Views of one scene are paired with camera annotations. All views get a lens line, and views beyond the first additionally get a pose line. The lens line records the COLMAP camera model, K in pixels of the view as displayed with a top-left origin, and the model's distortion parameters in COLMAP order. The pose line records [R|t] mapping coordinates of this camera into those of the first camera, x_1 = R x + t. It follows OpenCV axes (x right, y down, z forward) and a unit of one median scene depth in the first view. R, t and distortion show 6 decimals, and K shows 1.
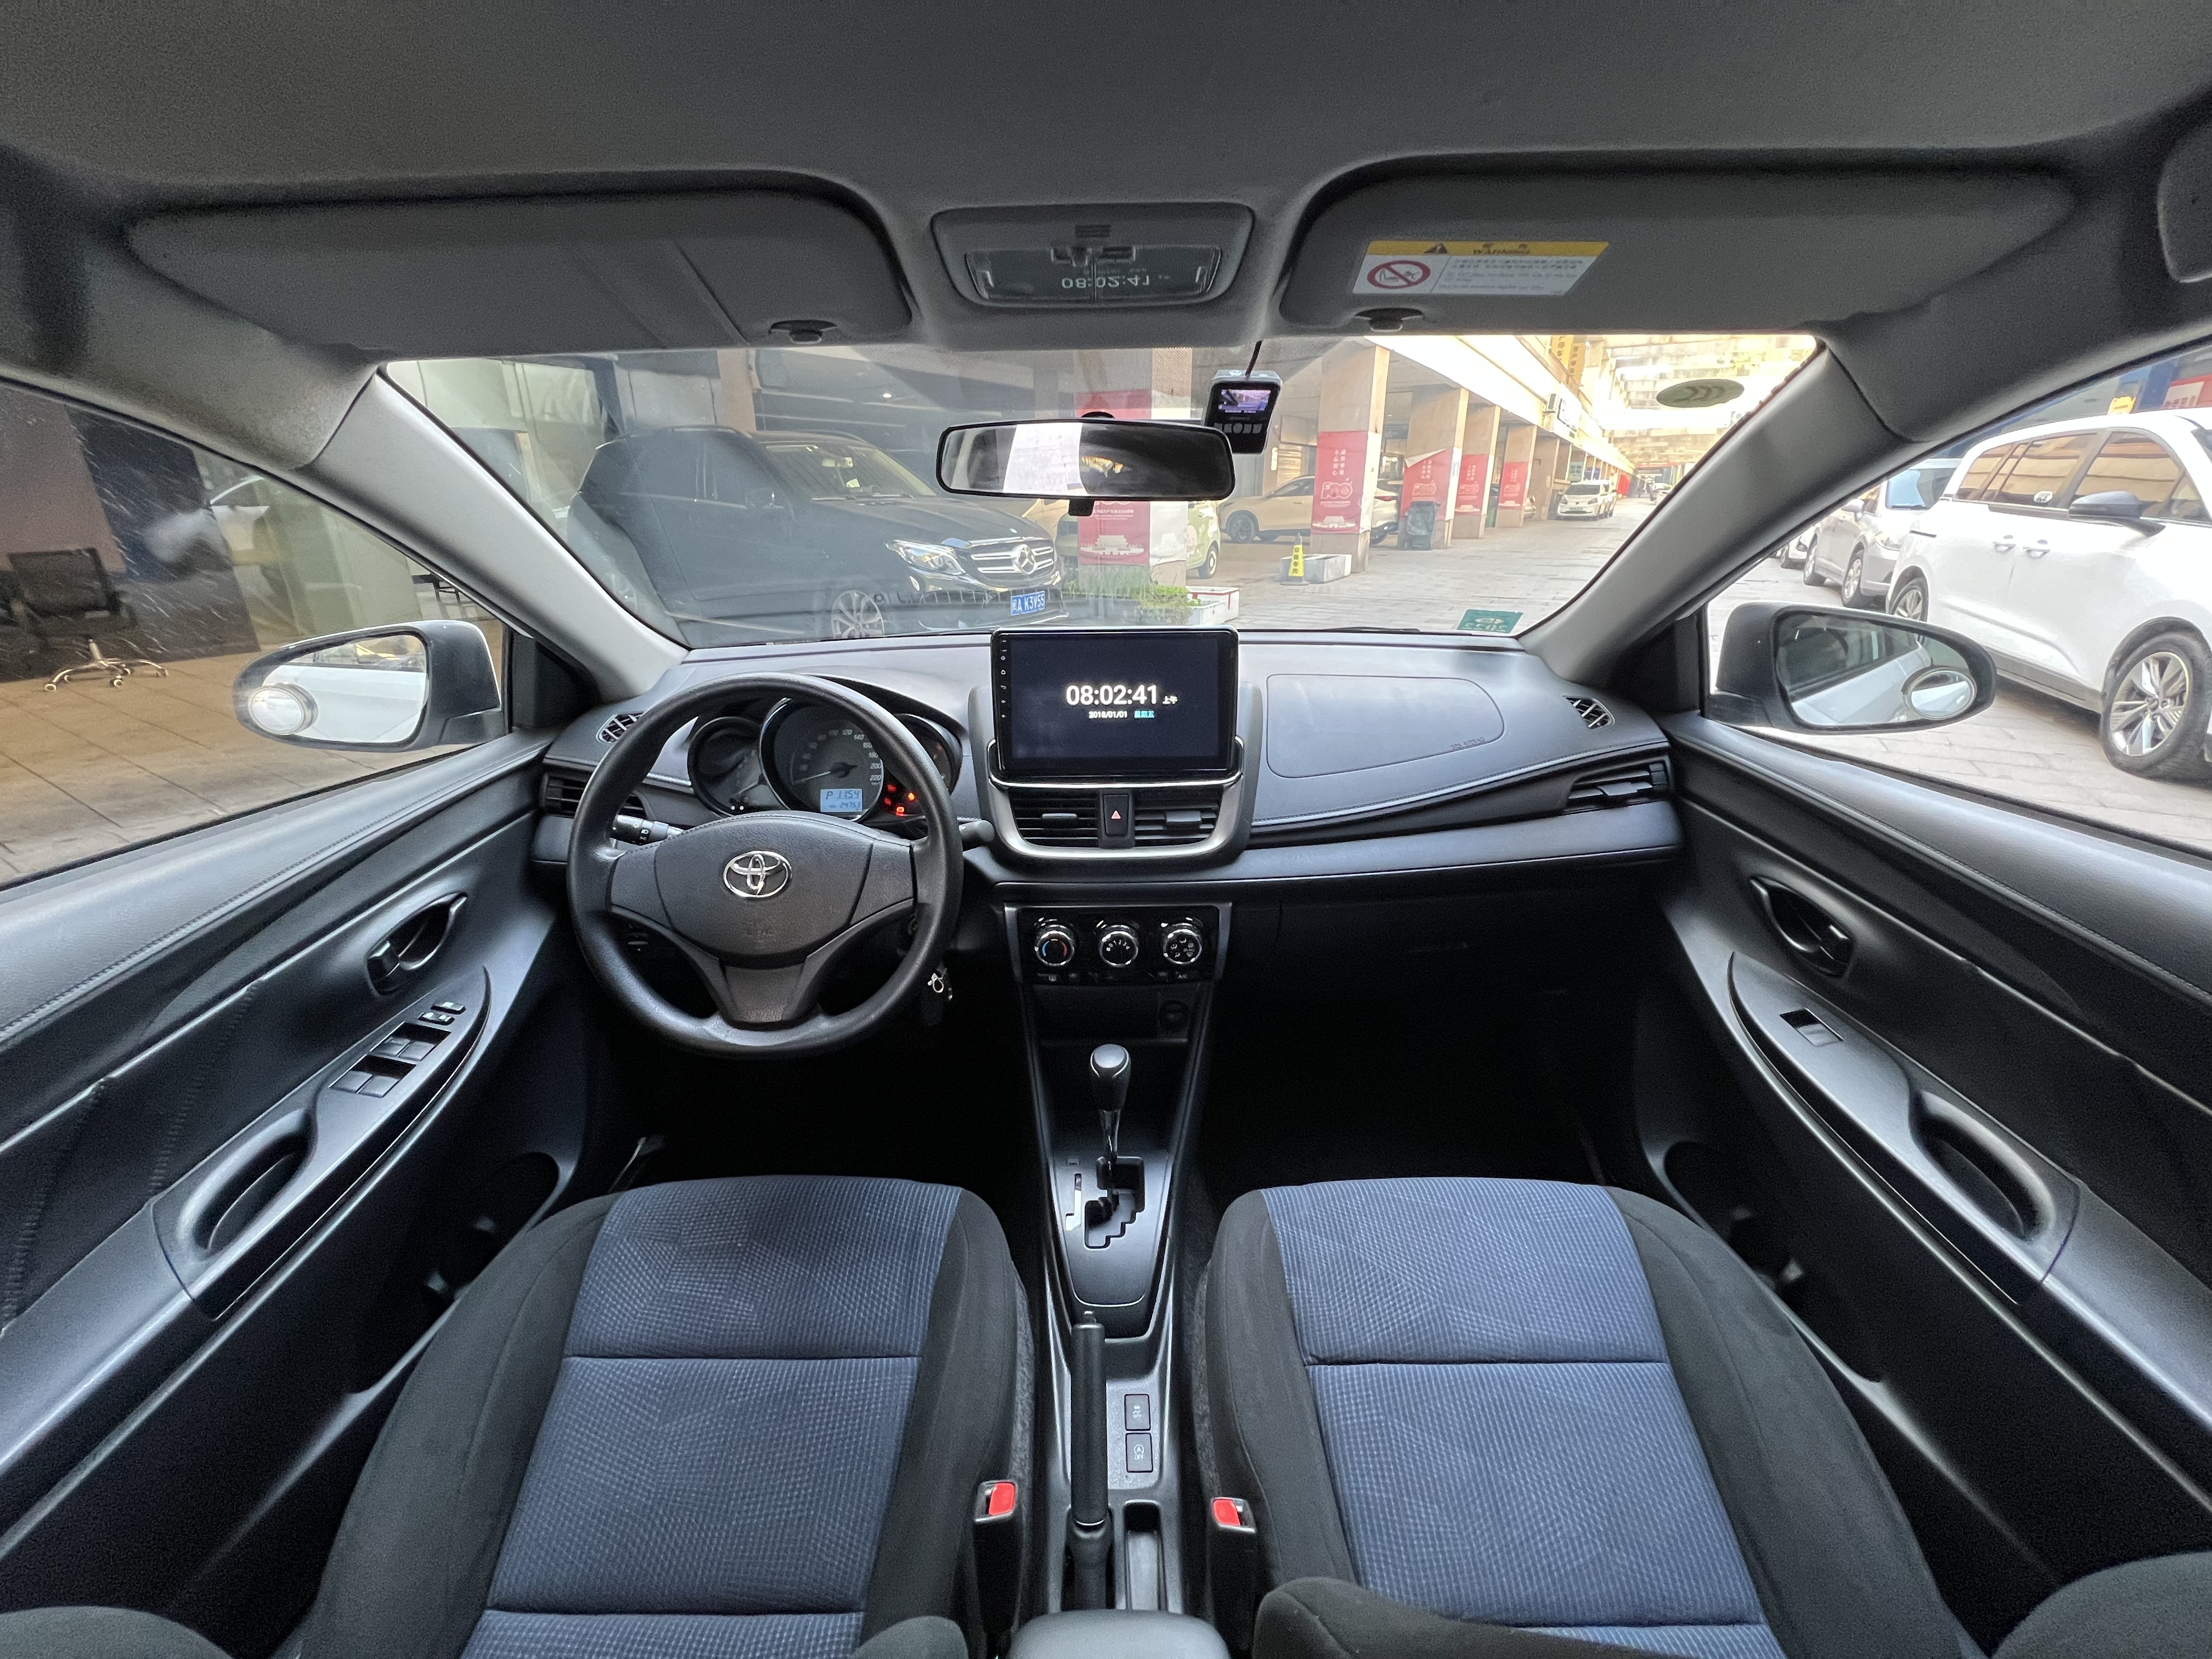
lens RADIAL K [[892.2, 0, 1103.8], [0, 892.2, 821.3], [0, 0, 1]] dist [-0.001093, -0.000269]
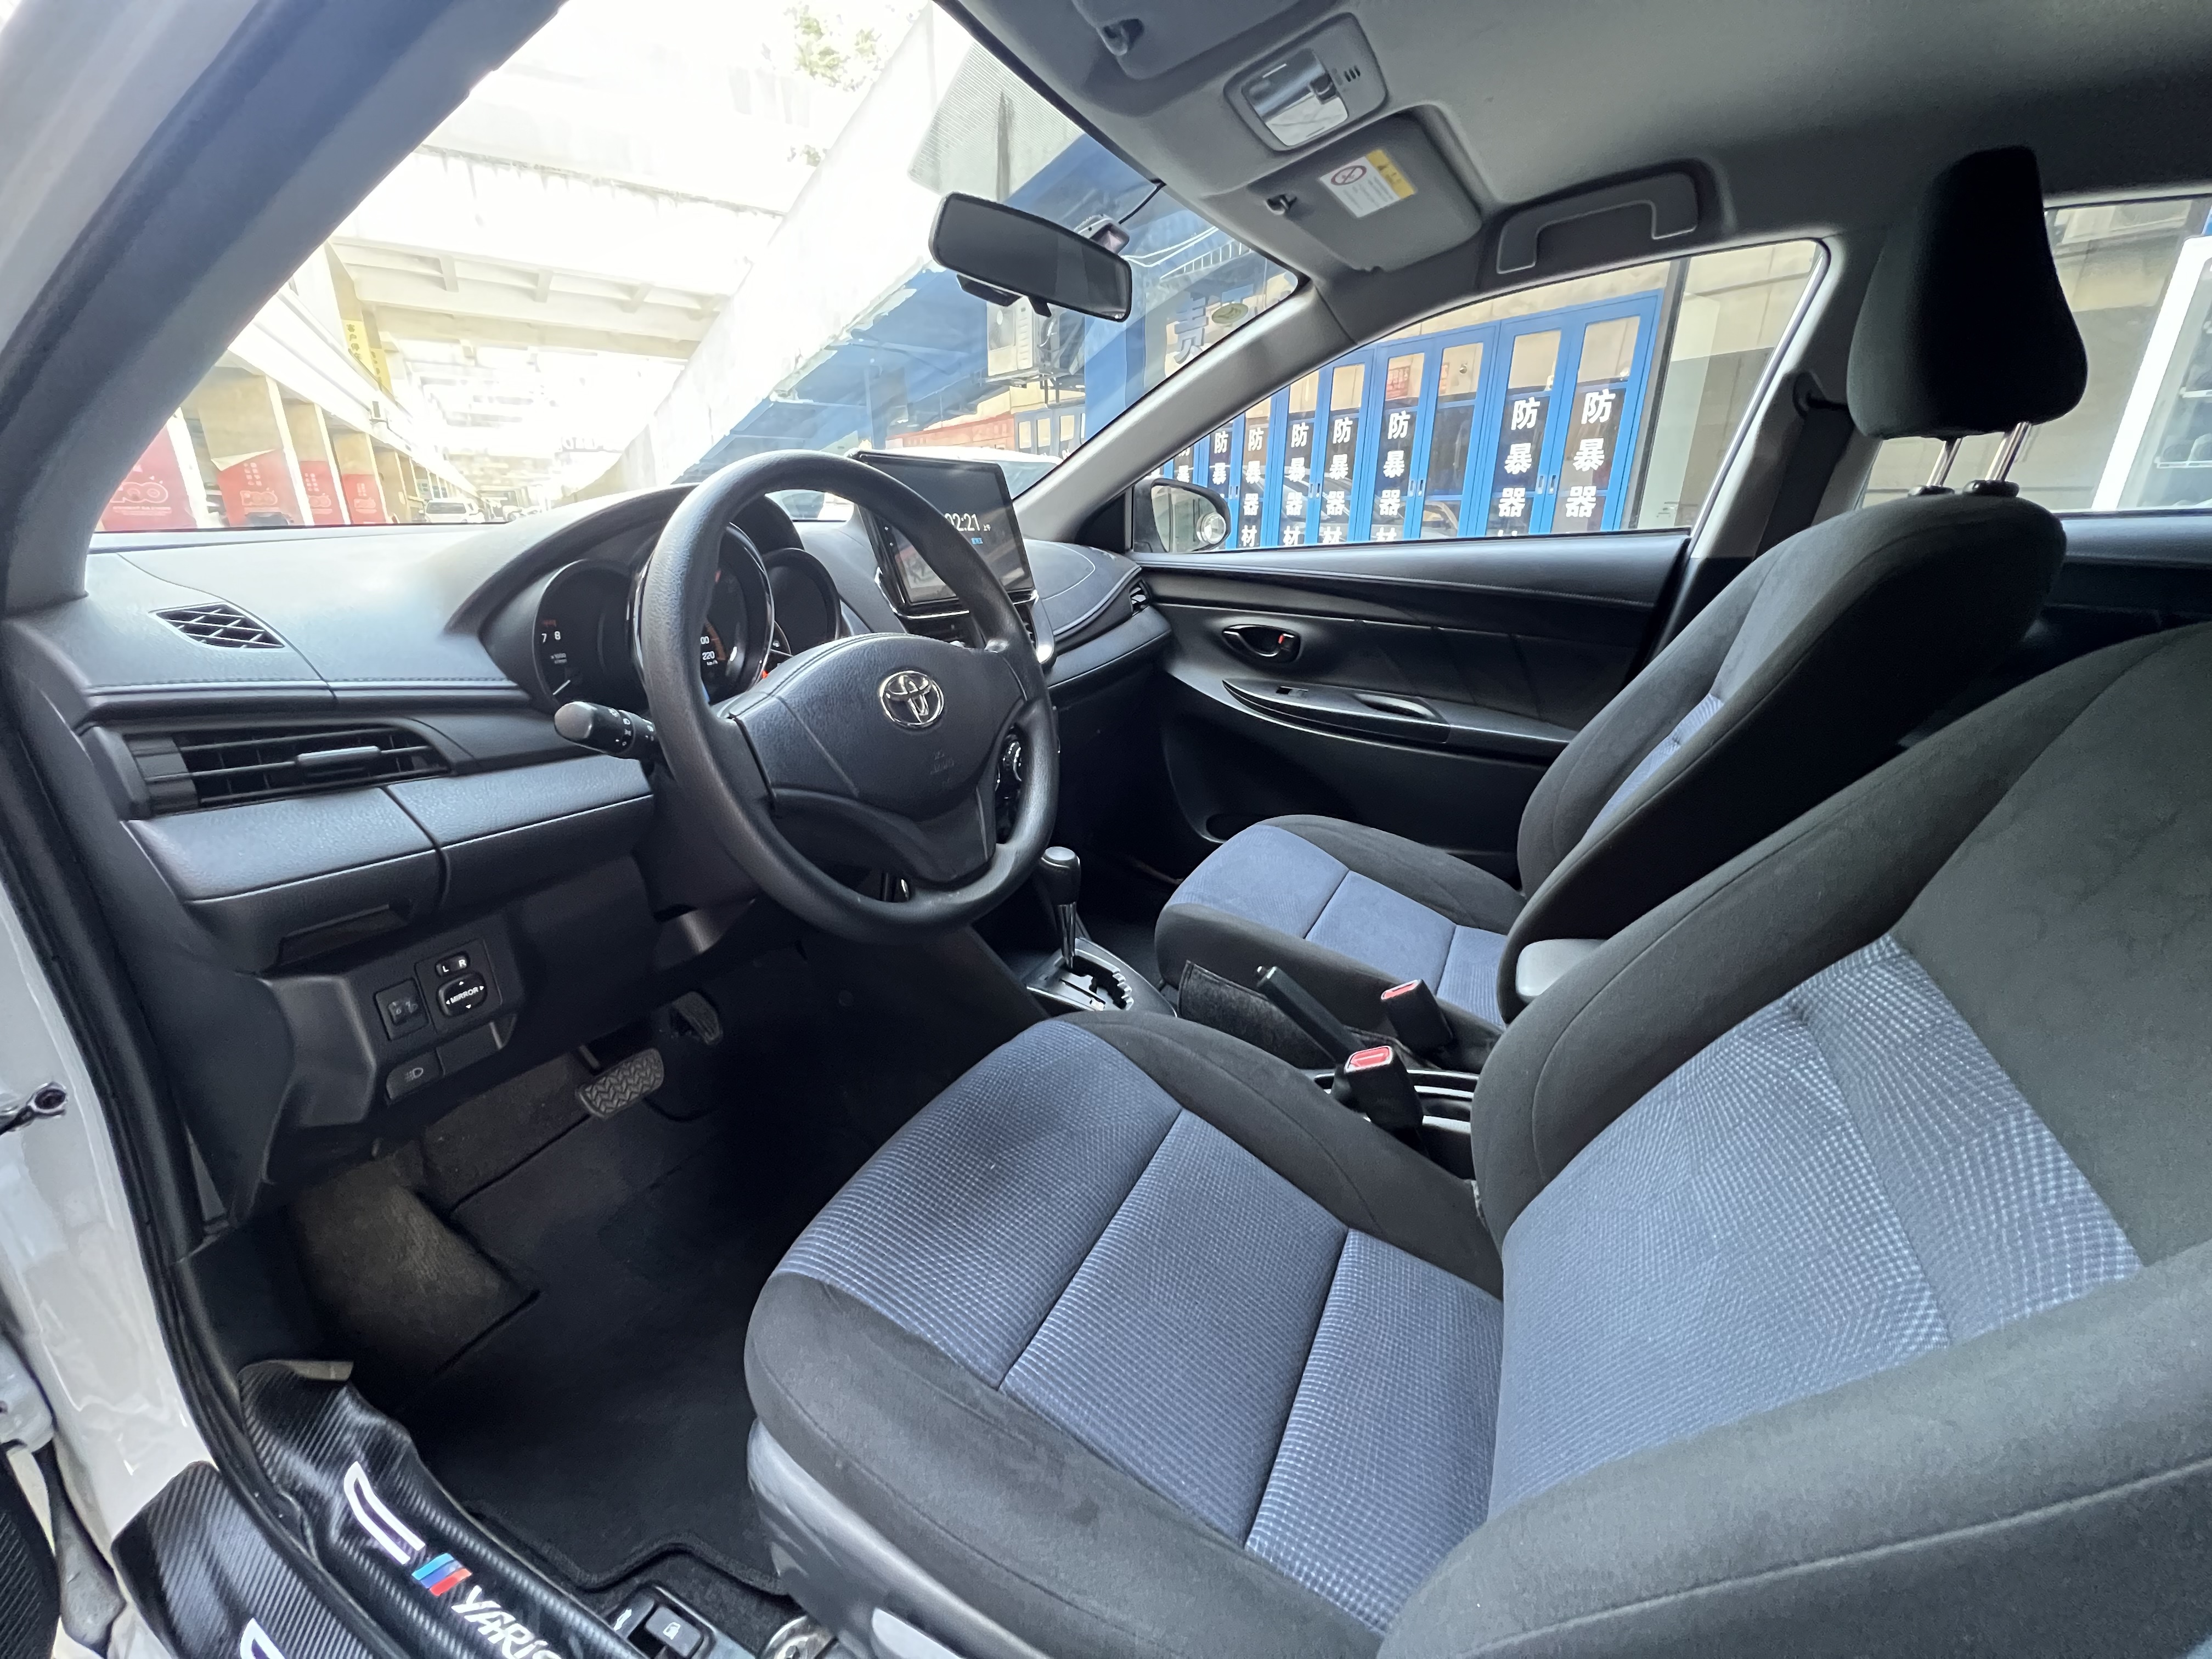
lens RADIAL K [[884.3, 0, 1106.7], [0, 884.3, 817.7], [0, 0, 1]] dist [-0.000309, 0.000081]
pose [[0.455082, -0.279463, 0.845459, -0.826831], [0.300608, 0.941950, 0.149551, 0.074314], [-0.838174, 0.186094, 0.512673, 0.381288]]
